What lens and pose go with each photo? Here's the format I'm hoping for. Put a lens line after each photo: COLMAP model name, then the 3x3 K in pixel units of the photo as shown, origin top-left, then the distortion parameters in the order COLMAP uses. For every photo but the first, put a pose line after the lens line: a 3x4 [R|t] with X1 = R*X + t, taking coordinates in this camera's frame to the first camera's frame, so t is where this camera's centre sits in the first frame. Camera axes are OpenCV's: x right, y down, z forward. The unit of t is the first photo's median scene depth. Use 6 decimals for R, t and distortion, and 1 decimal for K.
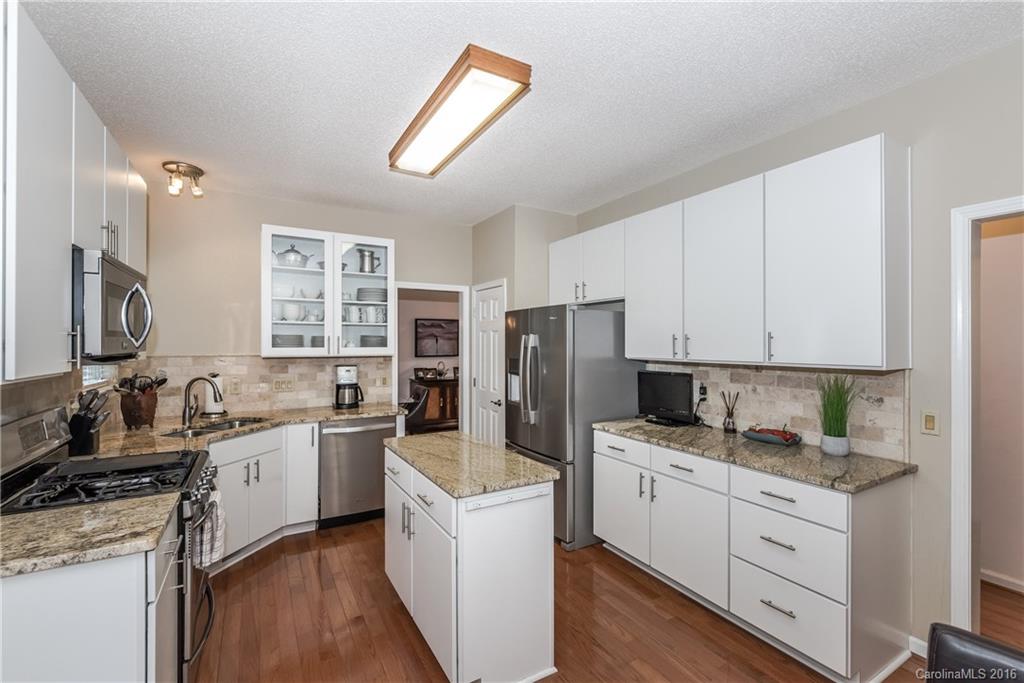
lens RADIAL K [[455.1, 0, 514.2], [0, 455.1, 341.3], [0, 0, 1]] dist [0.001819, 0.000192]
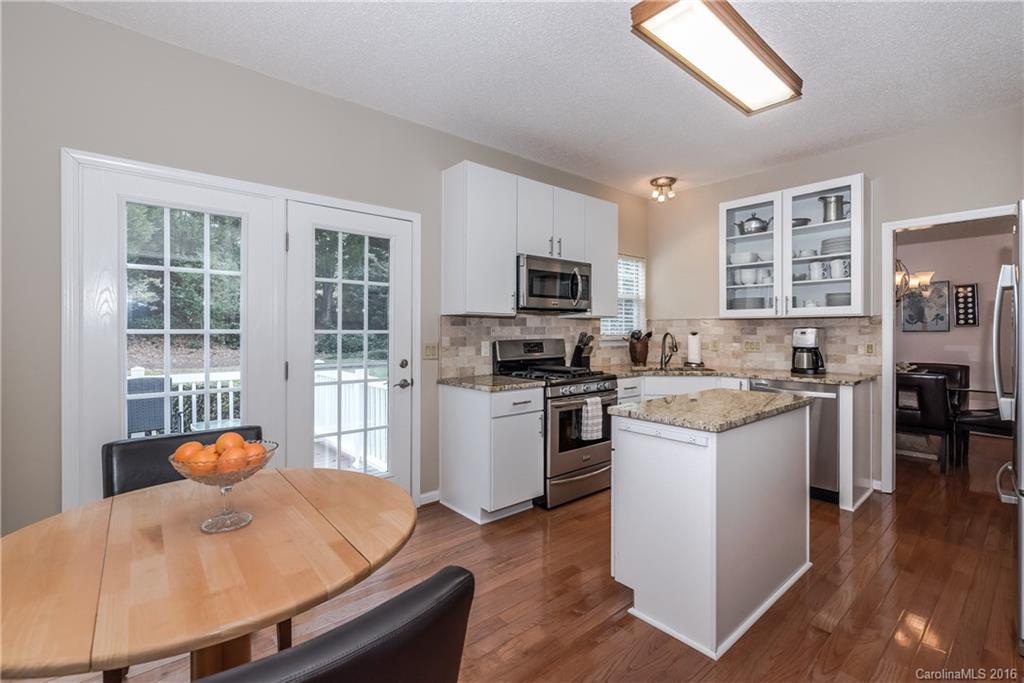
lens RADIAL K [[455.1, 0, 514.3], [0, 455.1, 338.4], [0, 0, 1]] dist [0.001819, 0.000192]
pose [[0.169757, 0.013442, -0.985394, 0.455496], [0.004217, 0.999888, 0.014366, 0.060216], [0.985477, -0.006594, 0.169681, 0.258396]]
